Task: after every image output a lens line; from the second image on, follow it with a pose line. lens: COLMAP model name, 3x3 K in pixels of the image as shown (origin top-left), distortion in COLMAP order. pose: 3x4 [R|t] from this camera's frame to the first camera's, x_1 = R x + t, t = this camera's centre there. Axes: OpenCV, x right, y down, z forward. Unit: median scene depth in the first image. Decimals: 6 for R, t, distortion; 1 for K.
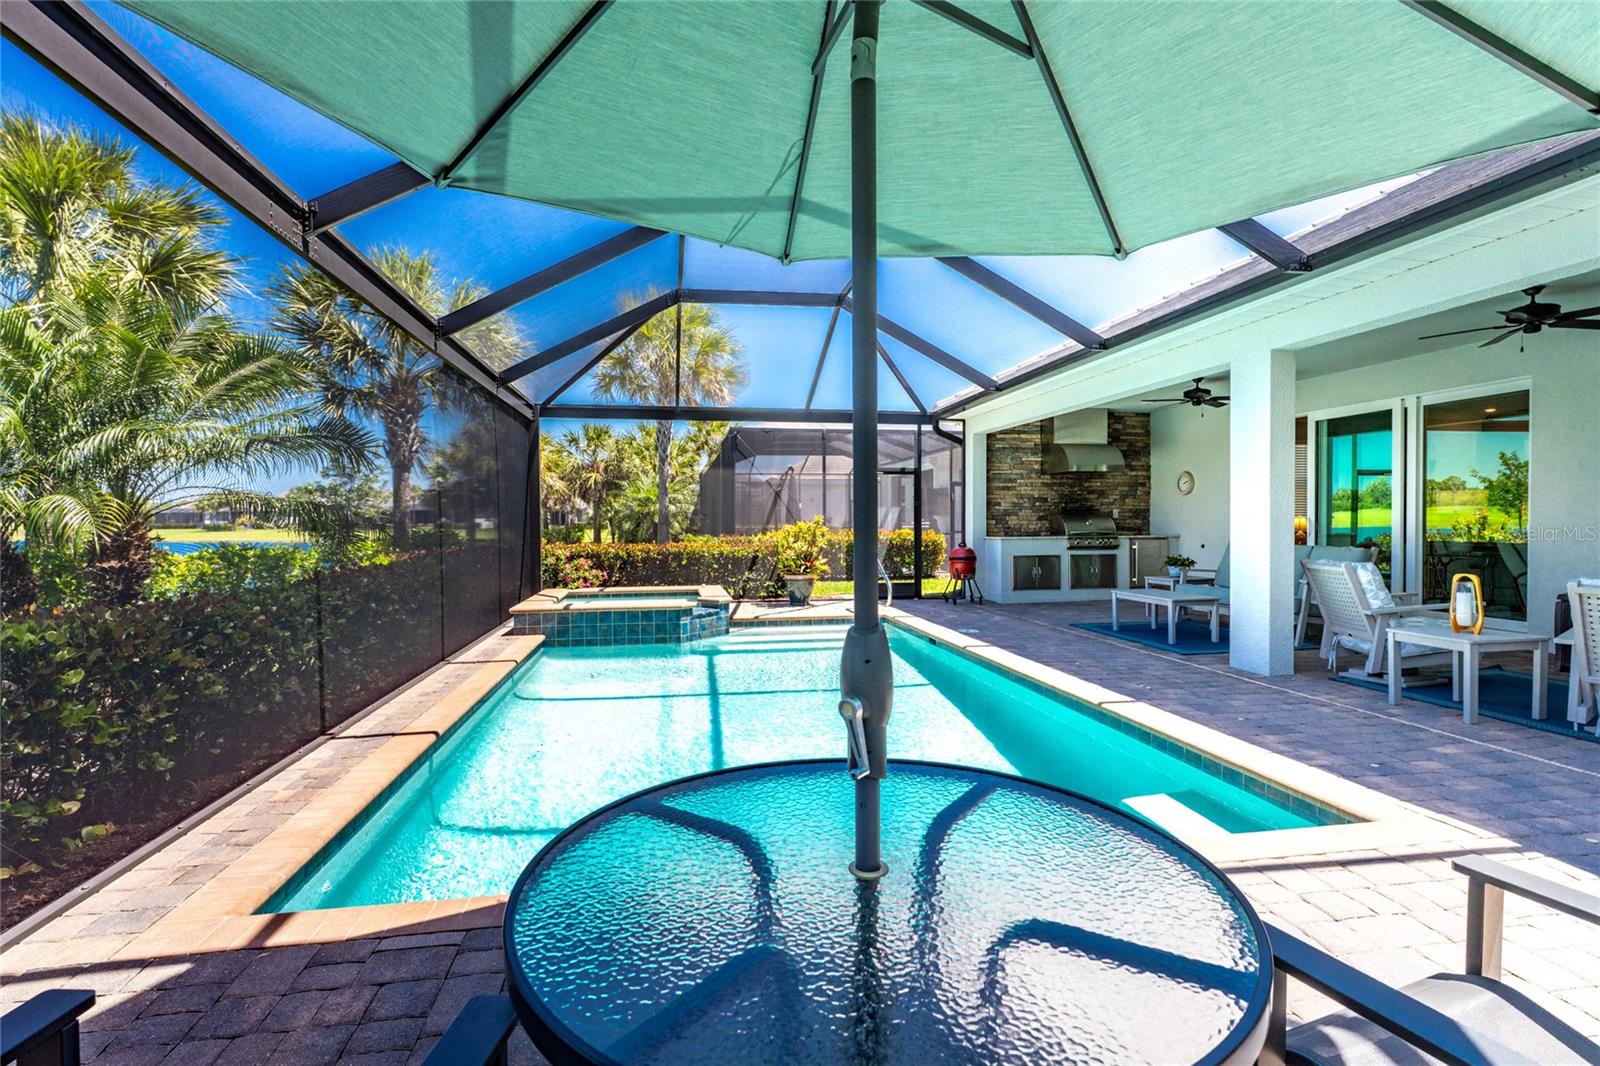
lens RADIAL K [[765.7, 0, 800.0], [0, 765.7, 533.0], [0, 0, 1]] dist [0.003418, 0.000266]
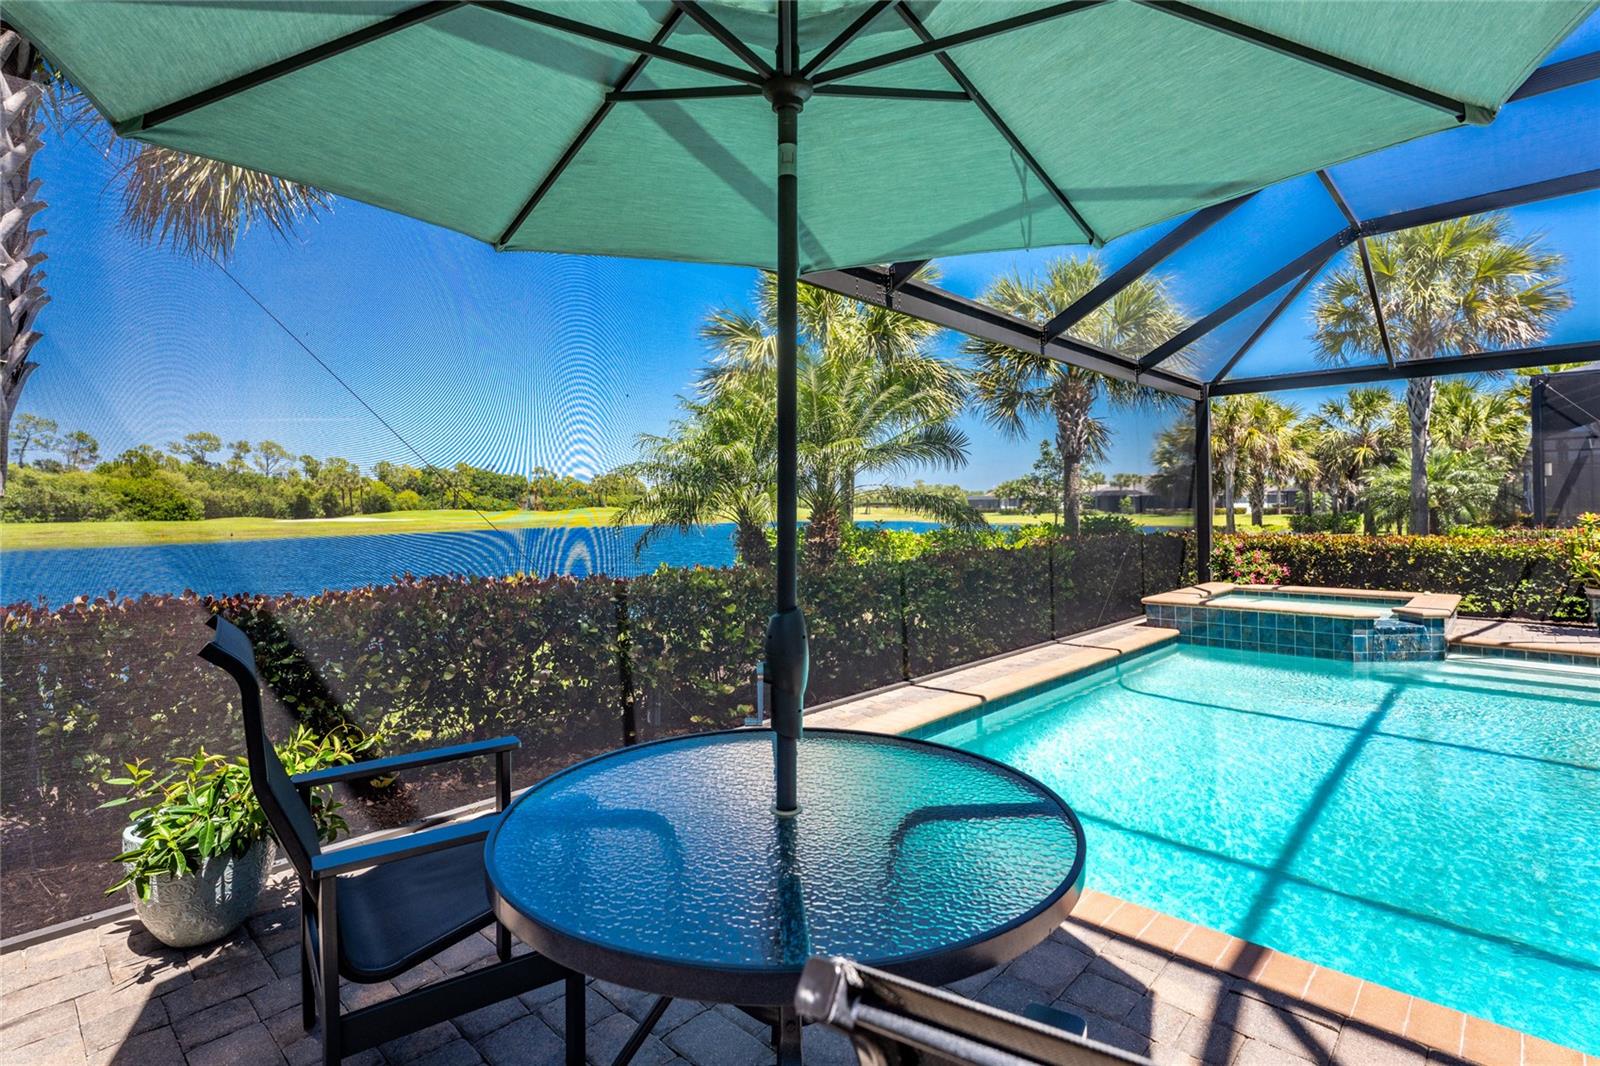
lens RADIAL K [[787.4, 0, 794.7], [0, 787.4, 501.3], [0, 0, 1]] dist [0.002019, -0.000507]
pose [[0.602107, -0.006852, -0.798386, 0.128980], [-0.010109, 0.999818, -0.016205, -0.004018], [0.798352, 0.017828, 0.601928, 0.028017]]
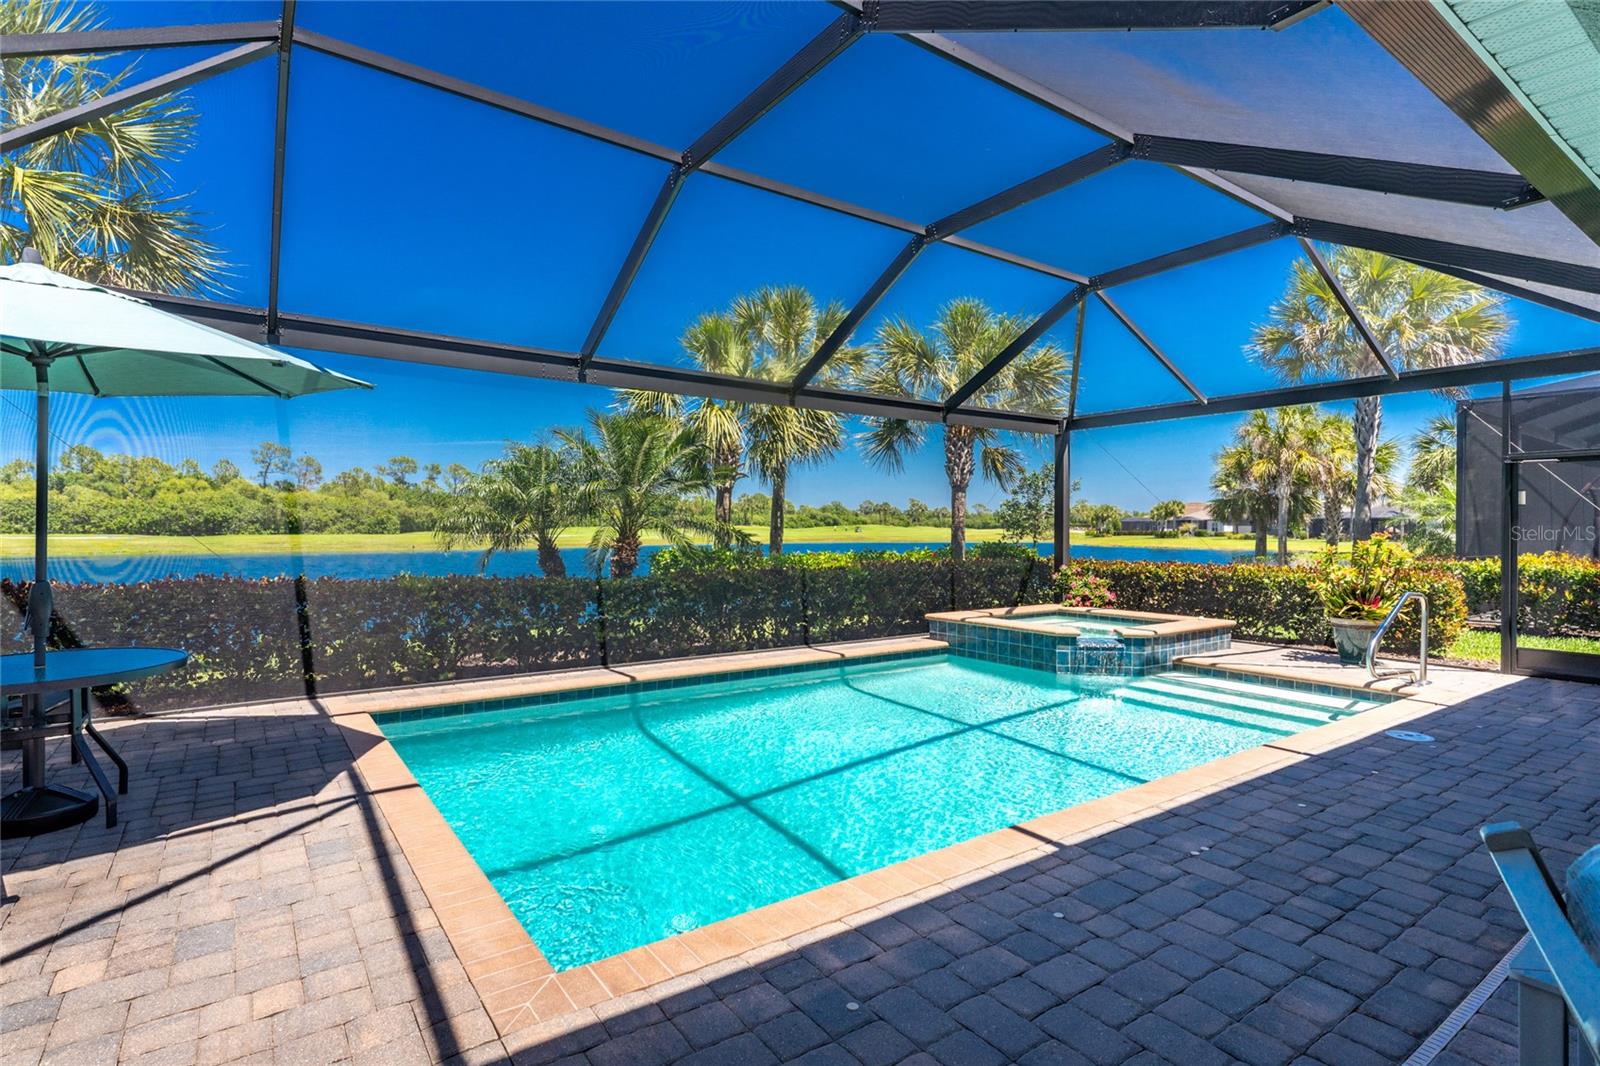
lens RADIAL K [[793.6, 0, 800.0], [0, 793.6, 533.0], [0, 0, 1]] dist [0.000489, -0.000586]
pose [[0.435053, 0.011594, -0.900330, 0.470988], [-0.021628, 0.999763, 0.002423, -0.015195], [0.900145, 0.018418, 0.435200, 0.267276]]
